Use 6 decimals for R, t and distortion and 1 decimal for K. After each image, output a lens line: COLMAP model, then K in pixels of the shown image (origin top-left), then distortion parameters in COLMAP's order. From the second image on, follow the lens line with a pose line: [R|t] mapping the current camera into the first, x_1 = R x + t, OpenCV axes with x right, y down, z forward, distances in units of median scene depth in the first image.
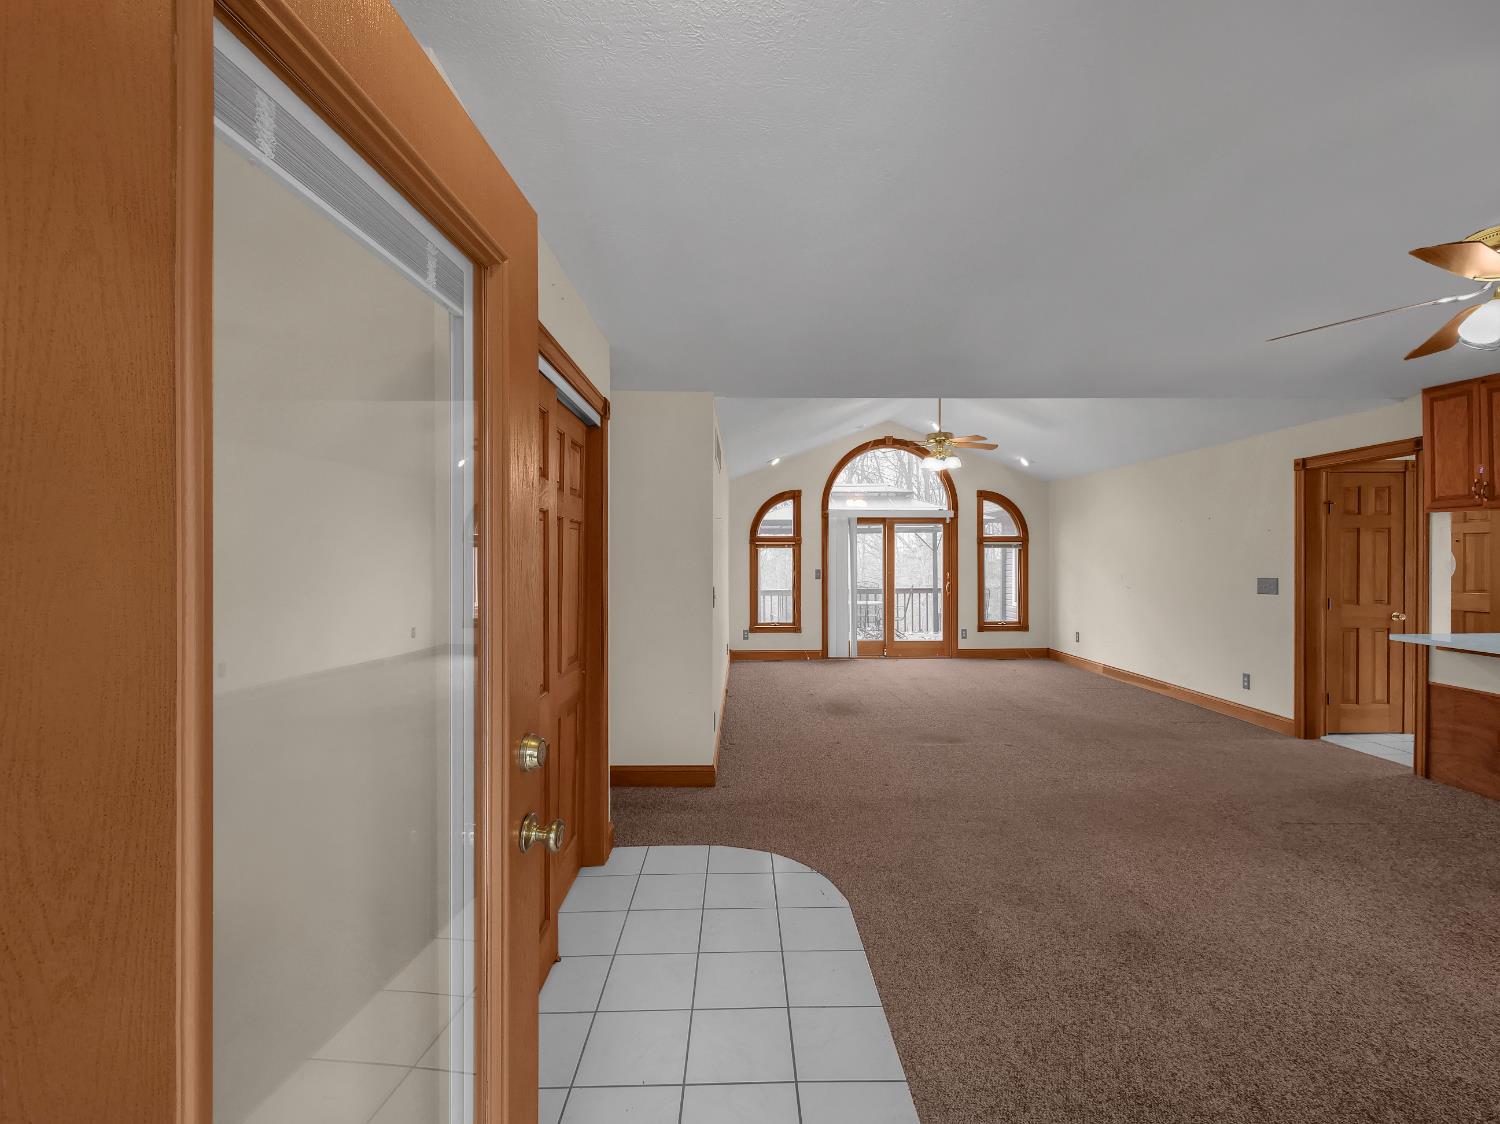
lens RADIAL K [[712.6, 0, 769.0], [0, 712.6, 562.9], [0, 0, 1]] dist [0.016594, 0.000021]
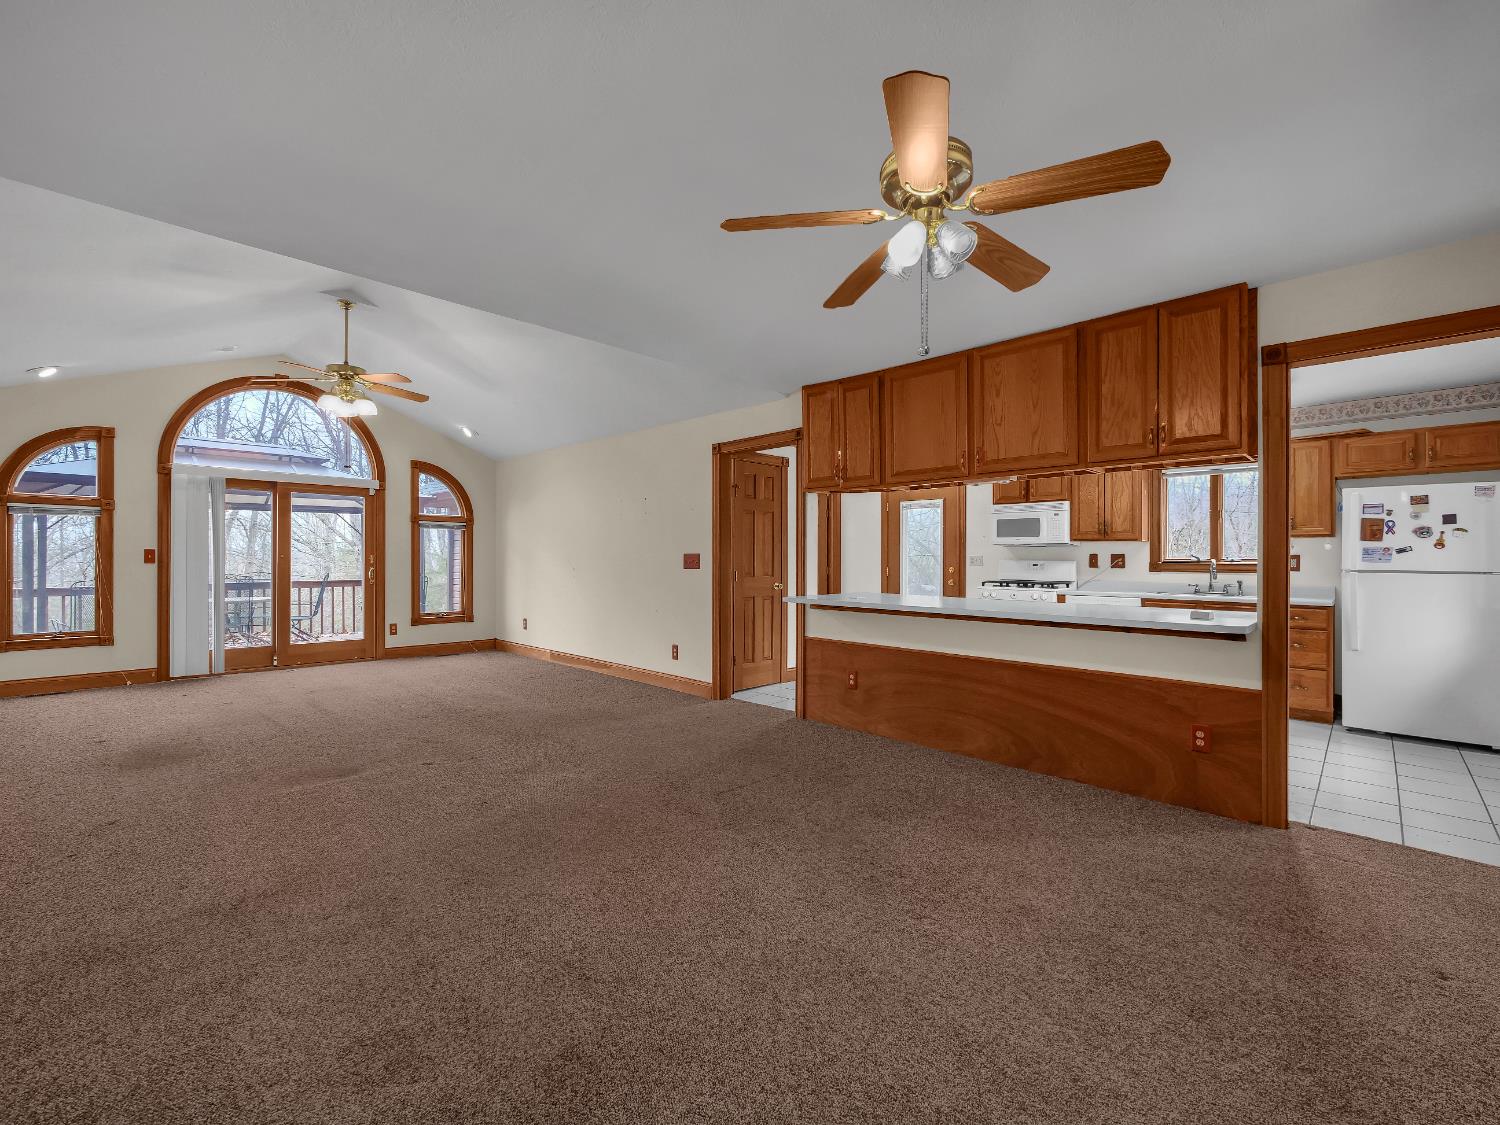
lens RADIAL K [[647.2, 0, 745.8], [0, 647.2, 551.5], [0, 0, 1]] dist [0.014604, 0.000288]
pose [[0.751092, 0.009489, 0.660130, 0.104412], [0.006089, 0.999755, -0.021299, 0.035440], [-0.660170, 0.020017, 0.750850, 0.199117]]
